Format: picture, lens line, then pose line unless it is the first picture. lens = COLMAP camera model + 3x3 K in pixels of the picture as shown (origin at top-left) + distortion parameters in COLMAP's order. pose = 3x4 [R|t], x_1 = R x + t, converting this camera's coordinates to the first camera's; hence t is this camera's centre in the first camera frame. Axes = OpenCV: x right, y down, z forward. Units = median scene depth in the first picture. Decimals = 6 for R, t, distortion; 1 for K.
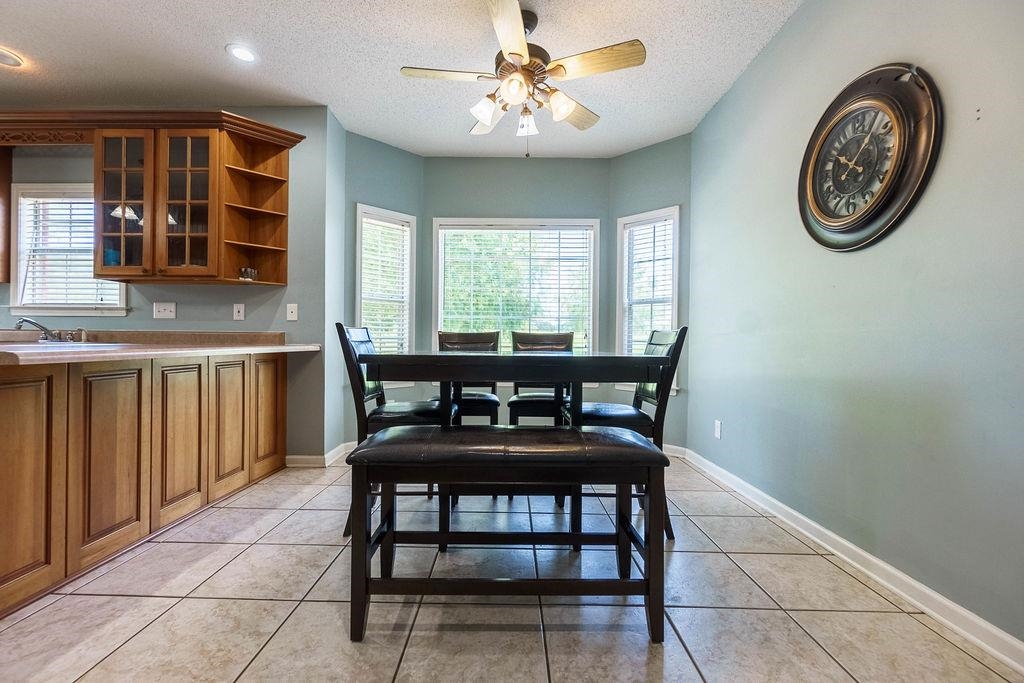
lens RADIAL K [[436.6, 0, 495.9], [0, 436.6, 340.5], [0, 0, 1]] dist [-0.003852, 0.000559]
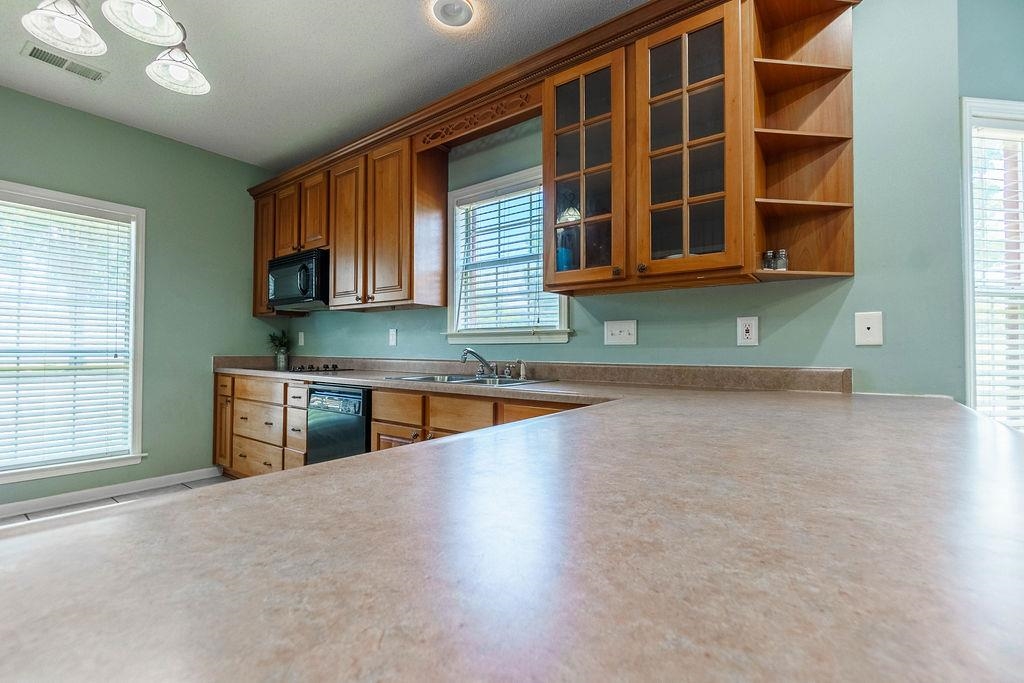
lens RADIAL K [[436.6, 0, 495.9], [0, 436.6, 340.5], [0, 0, 1]] dist [-0.003852, 0.000559]
pose [[0.806781, -0.019808, -0.590519, -0.542168], [0.008055, 0.999714, -0.022529, -0.045575], [0.590796, 0.013419, 0.806709, 0.366954]]
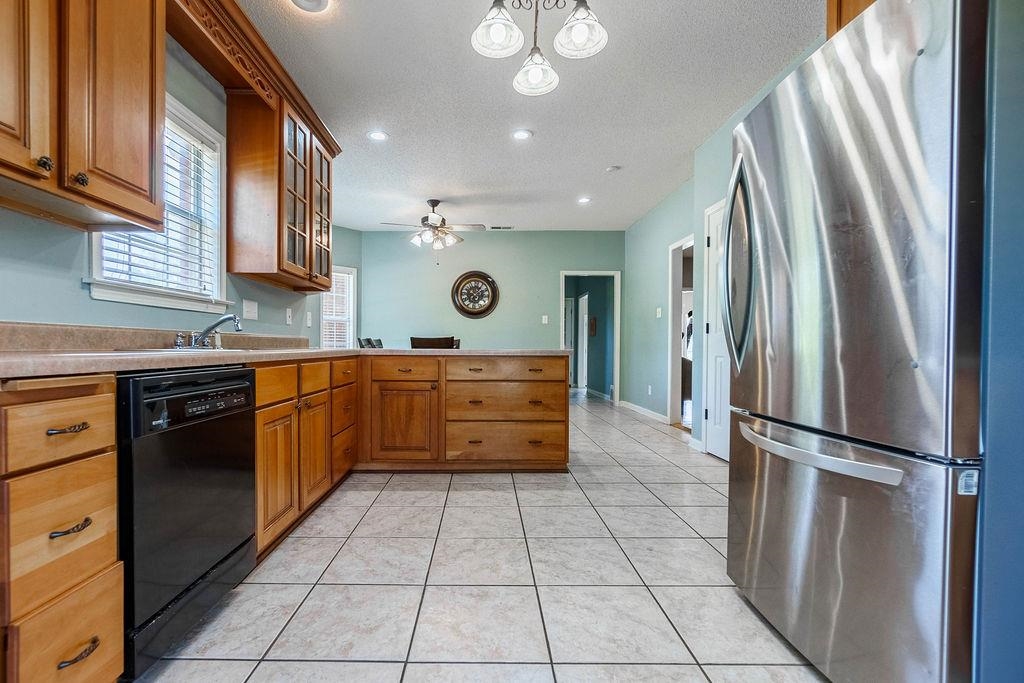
lens RADIAL K [[436.6, 0, 495.9], [0, 436.6, 340.5], [0, 0, 1]] dist [-0.003852, 0.000559]
pose [[-0.035017, -0.000371, 0.999387, -1.680109], [-0.012363, 0.999924, -0.000062, -0.015787], [-0.999310, -0.012358, -0.035019, 0.574785]]
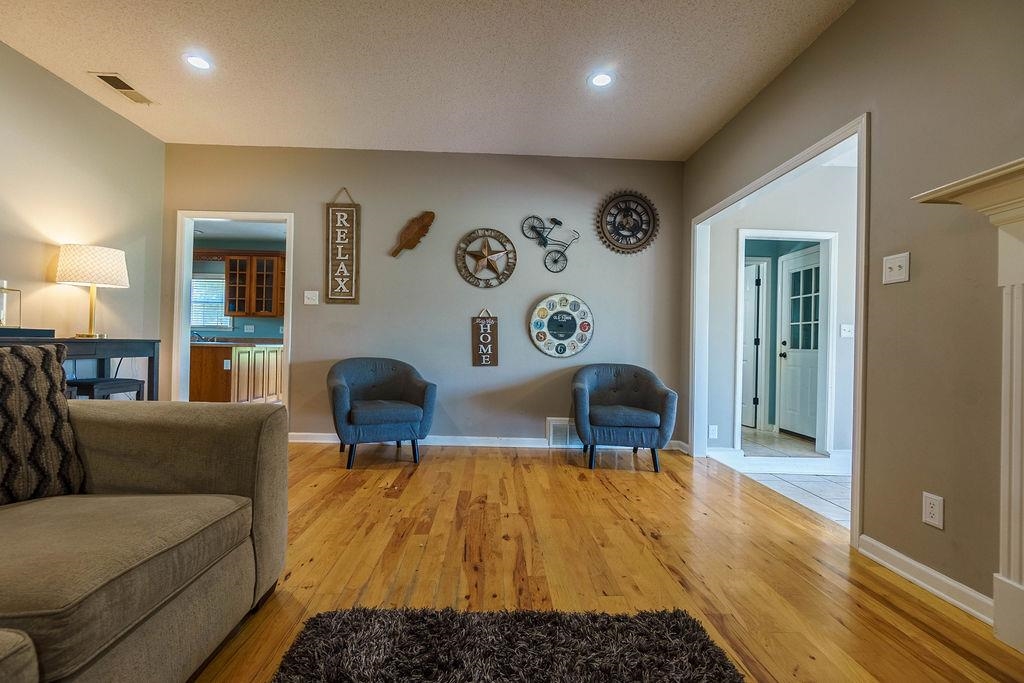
lens RADIAL K [[436.6, 0, 495.9], [0, 436.6, 340.5], [0, 0, 1]] dist [-0.003852, 0.000559]
pose [[0.999172, 0.011562, 0.039011, 0.486399], [-0.011451, 0.999930, -0.003087, -0.014194], [-0.039044, 0.002638, 0.999234, -1.440609]]
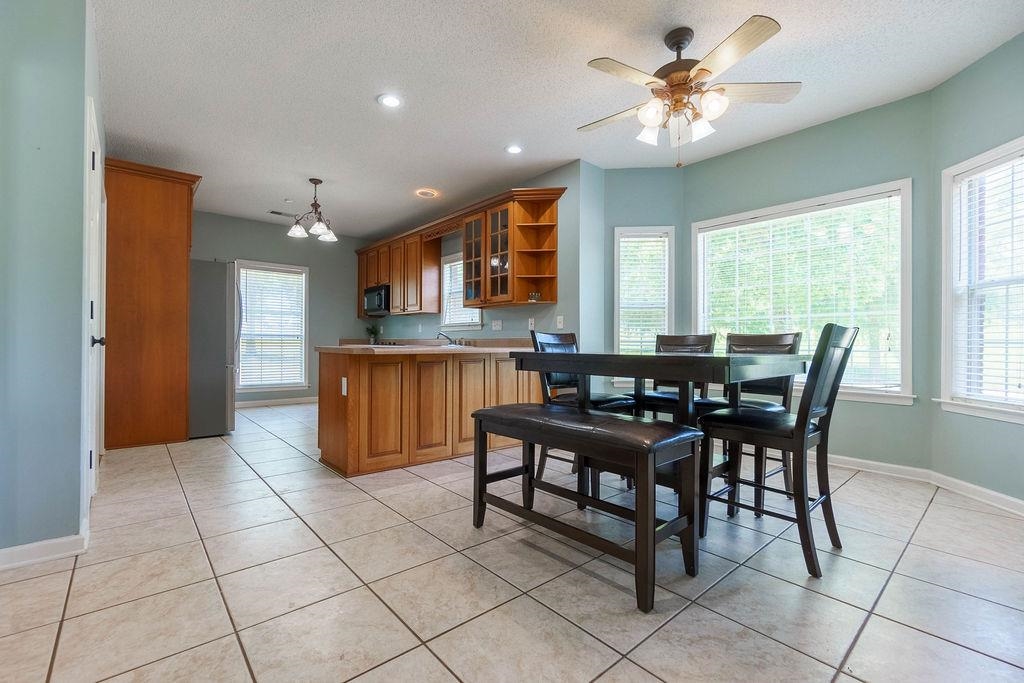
lens RADIAL K [[437.5, 0, 512.0], [0, 437.5, 341.5], [0, 0, 1]] dist [-0.000280, 0.000161]
pose [[0.674979, -0.010623, -0.737760, 0.428417], [0.005078, 0.999940, -0.009752, 0.004735], [0.737819, 0.002836, 0.674992, -0.003443]]
